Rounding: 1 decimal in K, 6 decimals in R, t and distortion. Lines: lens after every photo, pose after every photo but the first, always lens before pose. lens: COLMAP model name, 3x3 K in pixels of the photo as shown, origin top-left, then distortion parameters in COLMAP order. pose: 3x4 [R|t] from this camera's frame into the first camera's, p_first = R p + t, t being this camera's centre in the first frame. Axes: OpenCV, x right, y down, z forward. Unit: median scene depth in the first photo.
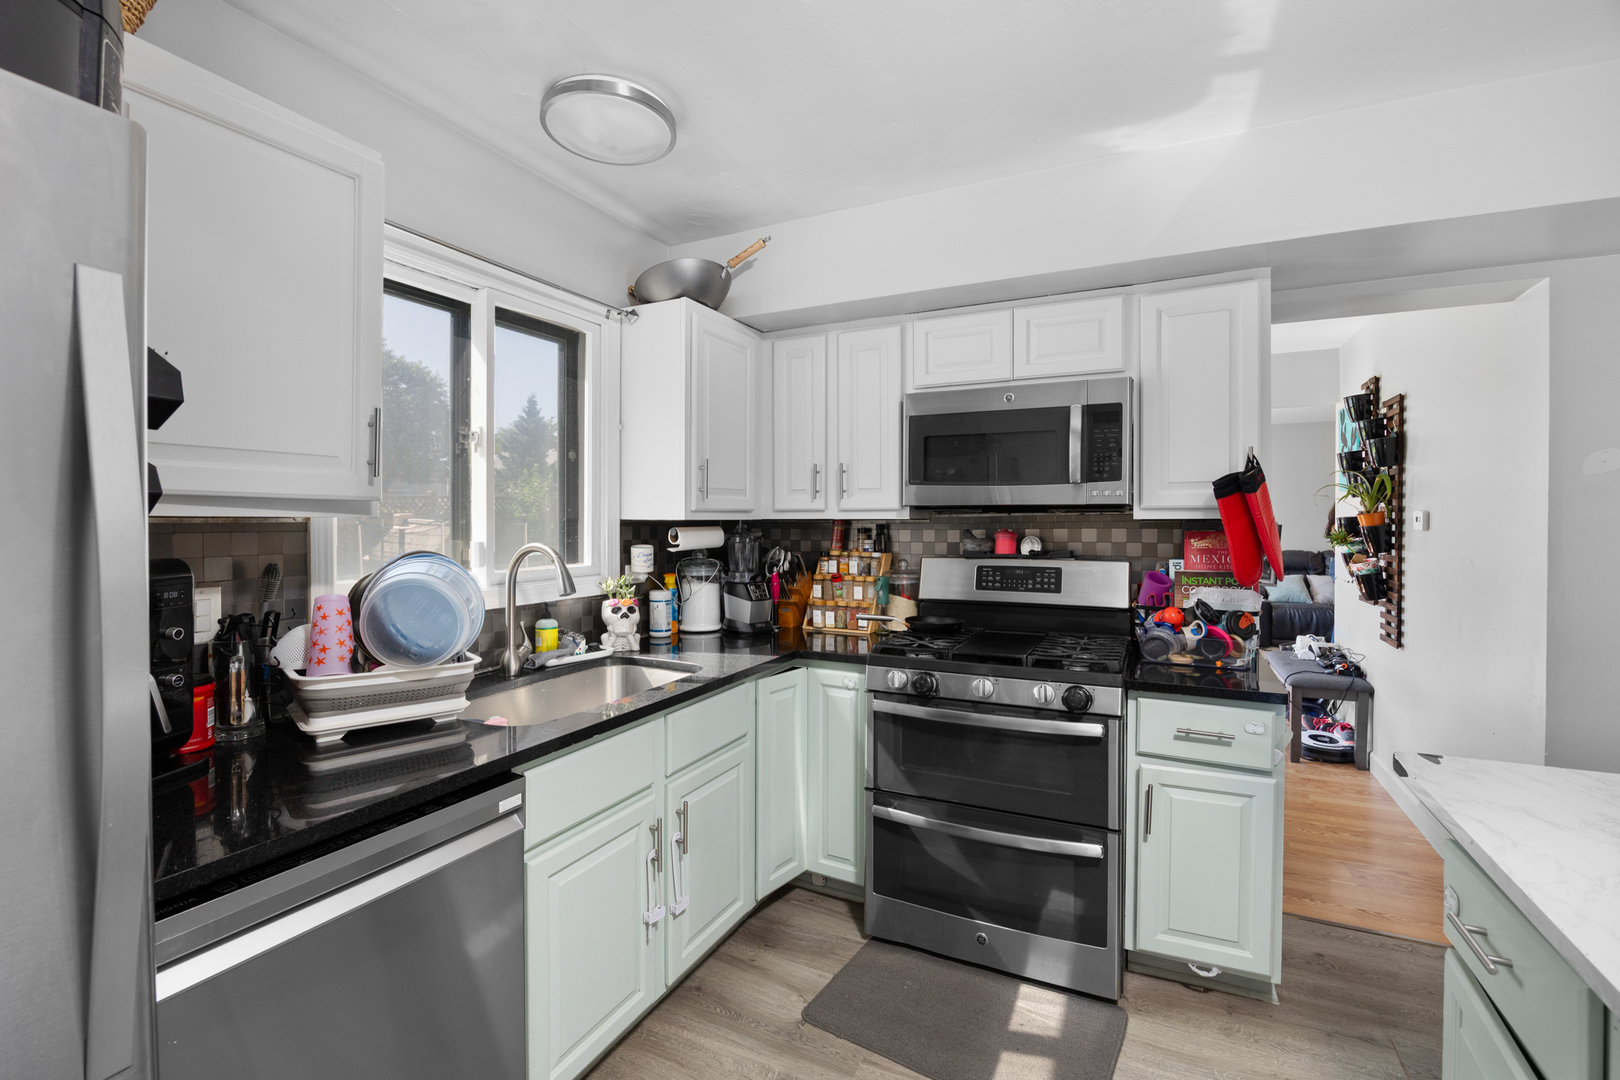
lens RADIAL K [[715.5, 0, 809.2], [0, 715.5, 529.9], [0, 0, 1]] dist [-0.001965, -0.000350]
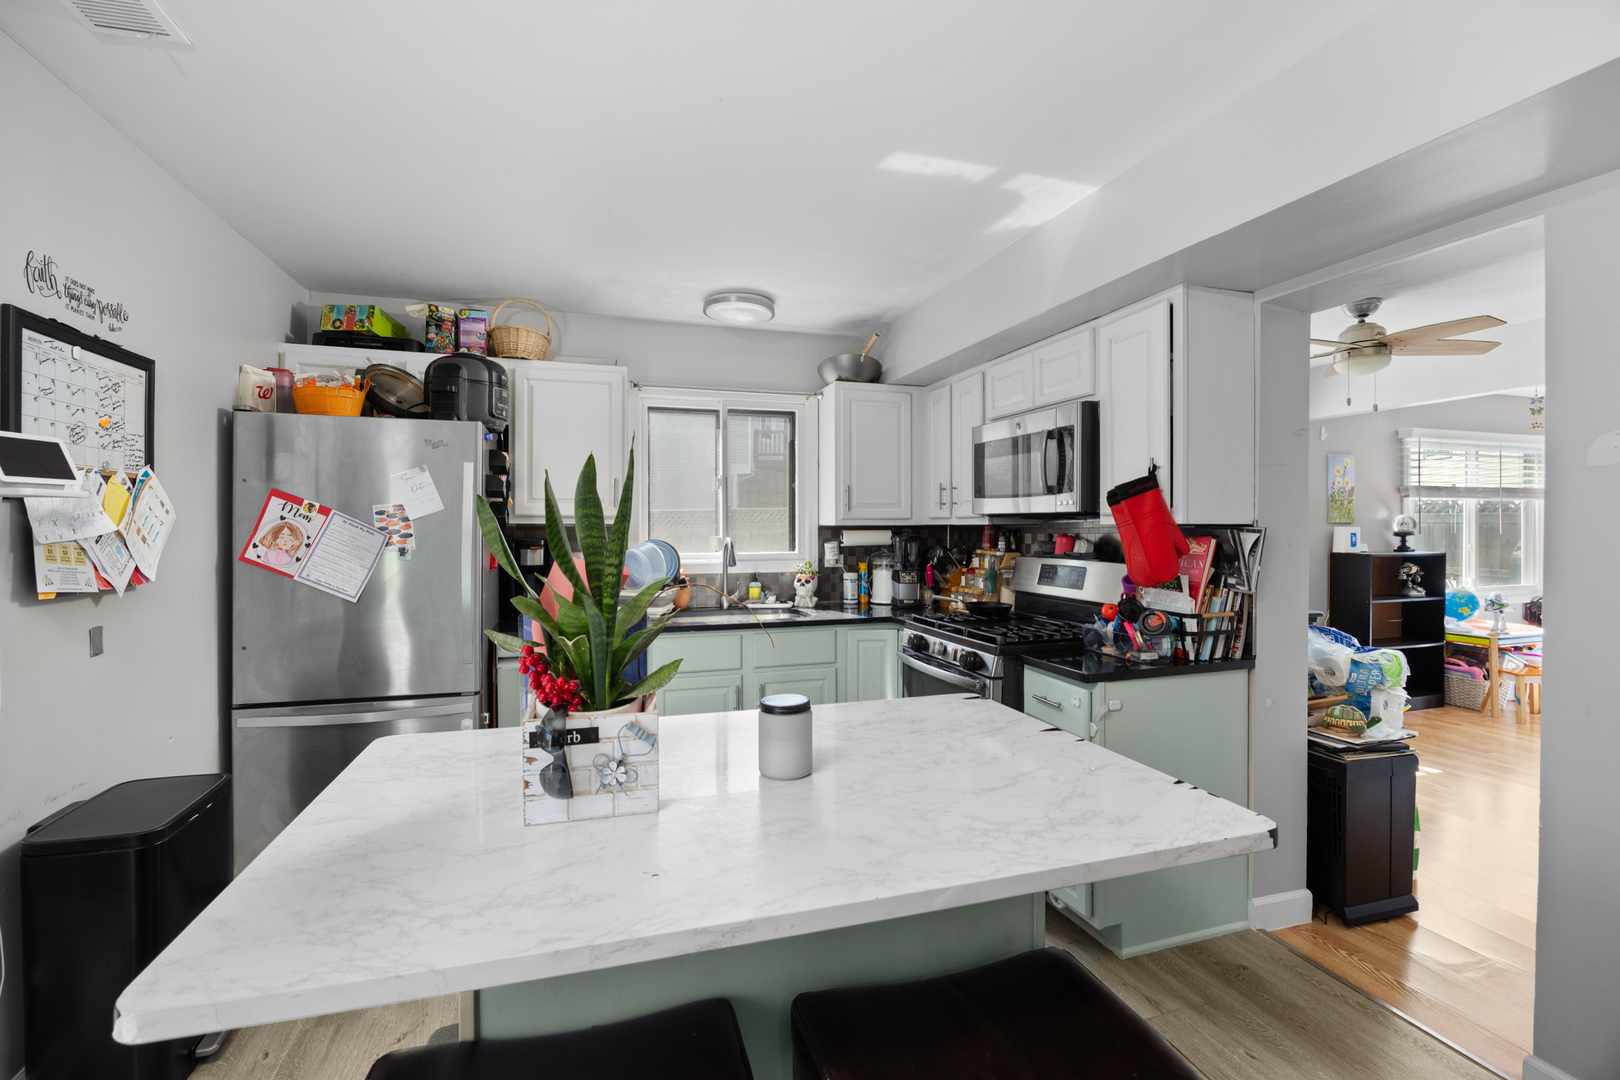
lens RADIAL K [[715.5, 0, 797.4], [0, 715.5, 529.5], [0, 0, 1]] dist [-0.001965, -0.000350]
pose [[0.686248, 0.004684, -0.727353, 0.845301], [-0.010618, 0.999937, -0.003578, 0.001365], [0.727290, 0.010178, 0.686255, -0.108231]]
